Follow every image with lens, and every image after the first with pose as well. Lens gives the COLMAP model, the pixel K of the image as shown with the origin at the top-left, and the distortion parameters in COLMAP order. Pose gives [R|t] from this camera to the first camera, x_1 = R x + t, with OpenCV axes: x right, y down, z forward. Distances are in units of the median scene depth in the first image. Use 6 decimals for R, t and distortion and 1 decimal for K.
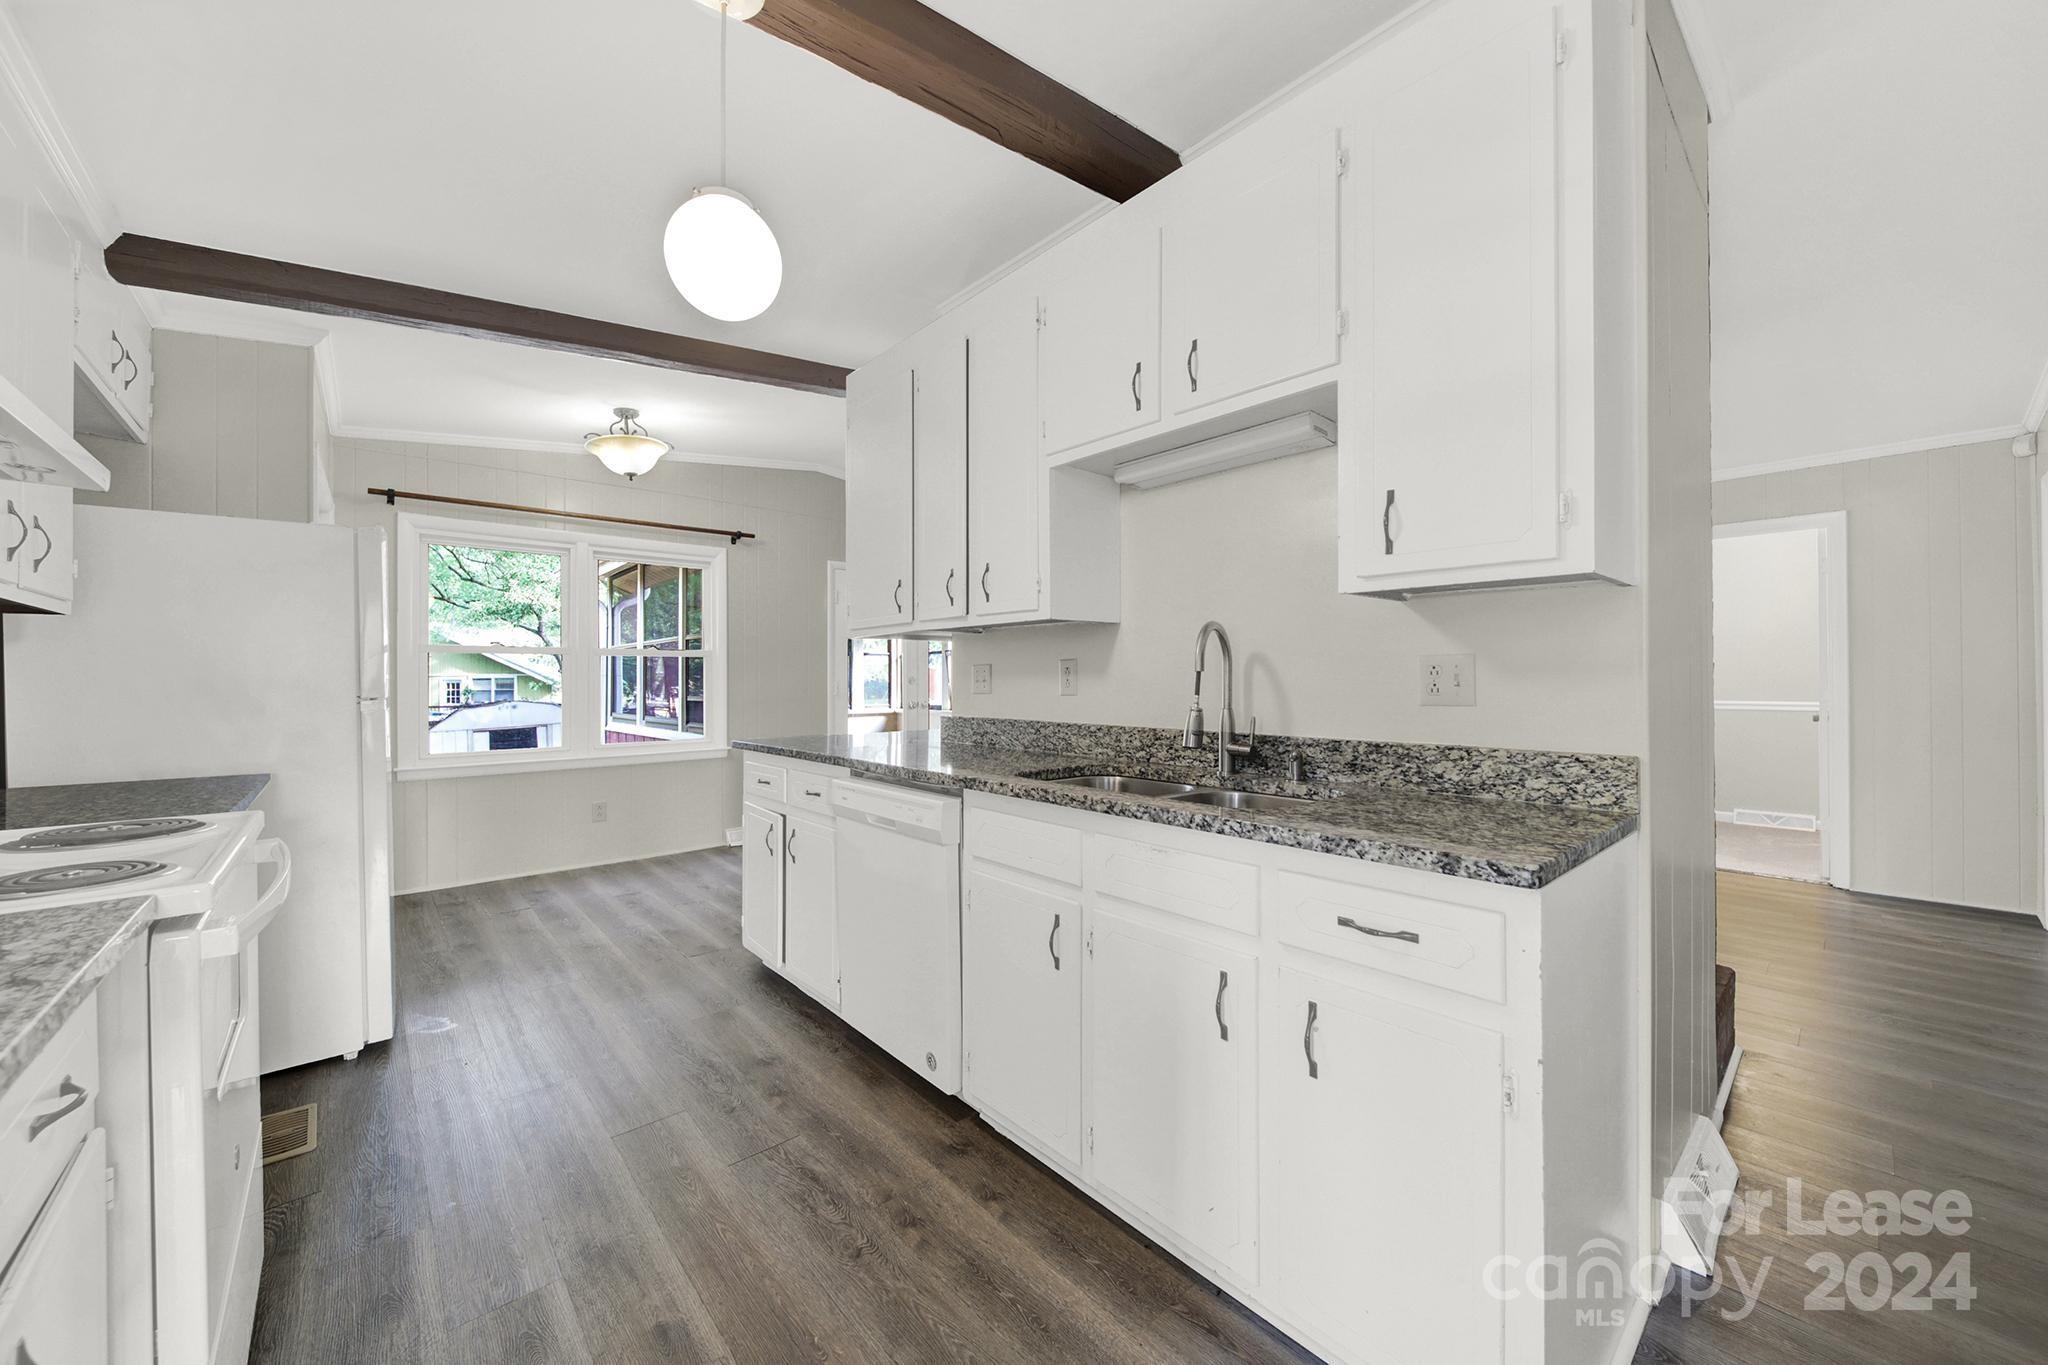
lens RADIAL K [[755.3, 0, 1025.3], [0, 755.3, 670.0], [0, 0, 1]] dist [-0.001787, -0.000169]
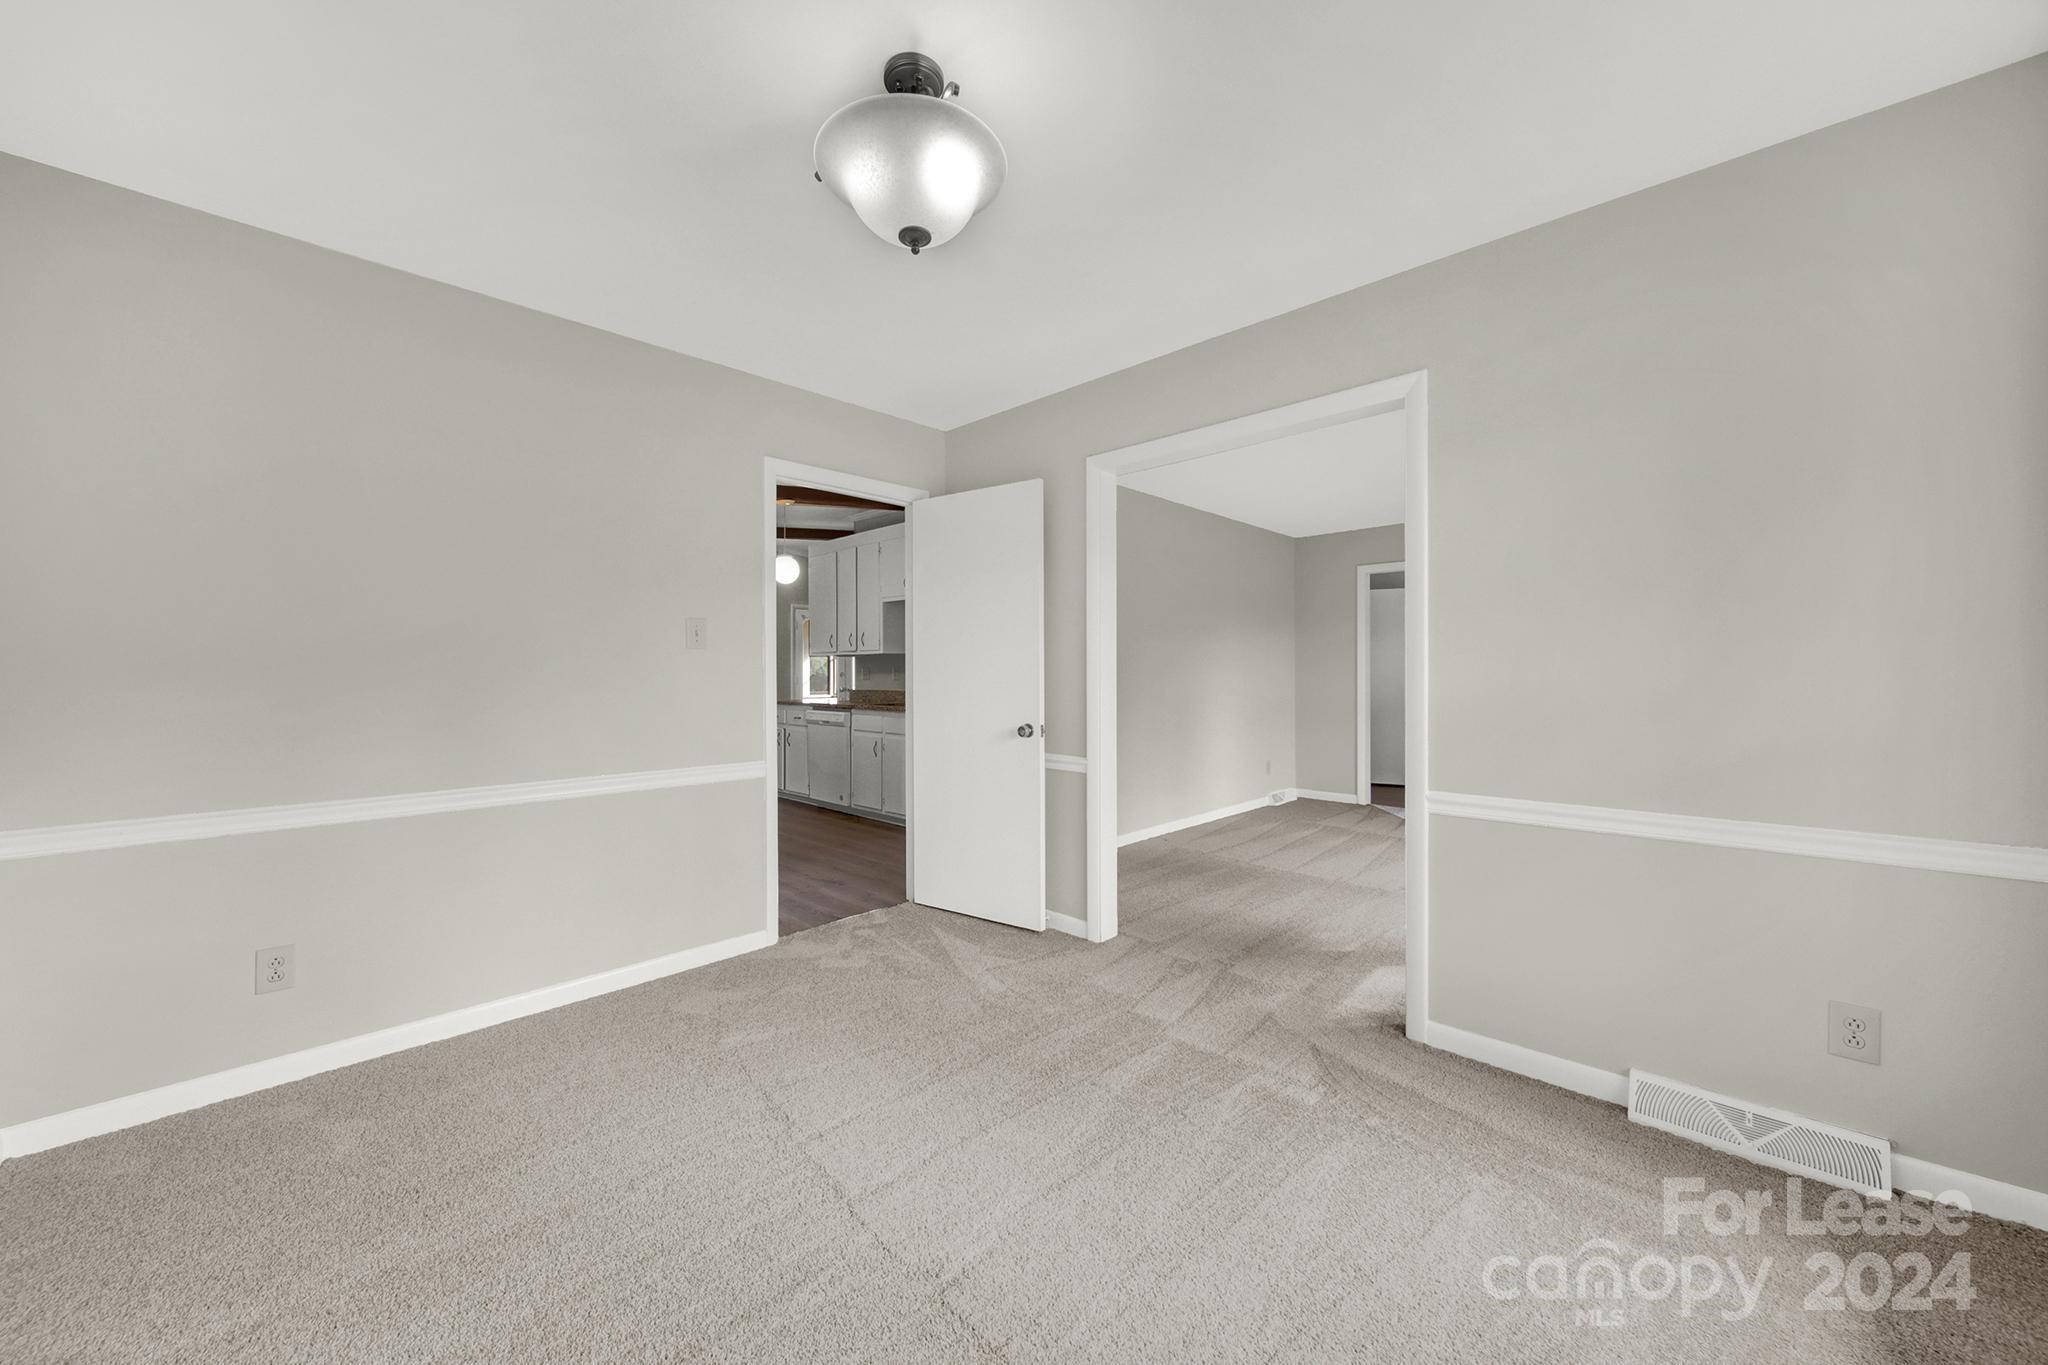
lens RADIAL K [[755.3, 0, 1025.3], [0, 755.3, 670.0], [0, 0, 1]] dist [-0.001787, -0.000169]
pose [[0.997075, 0.000950, 0.076422, 0.318270], [-0.001636, 0.999959, 0.008912, -0.027477], [-0.076411, -0.009011, 0.997036, -1.743449]]
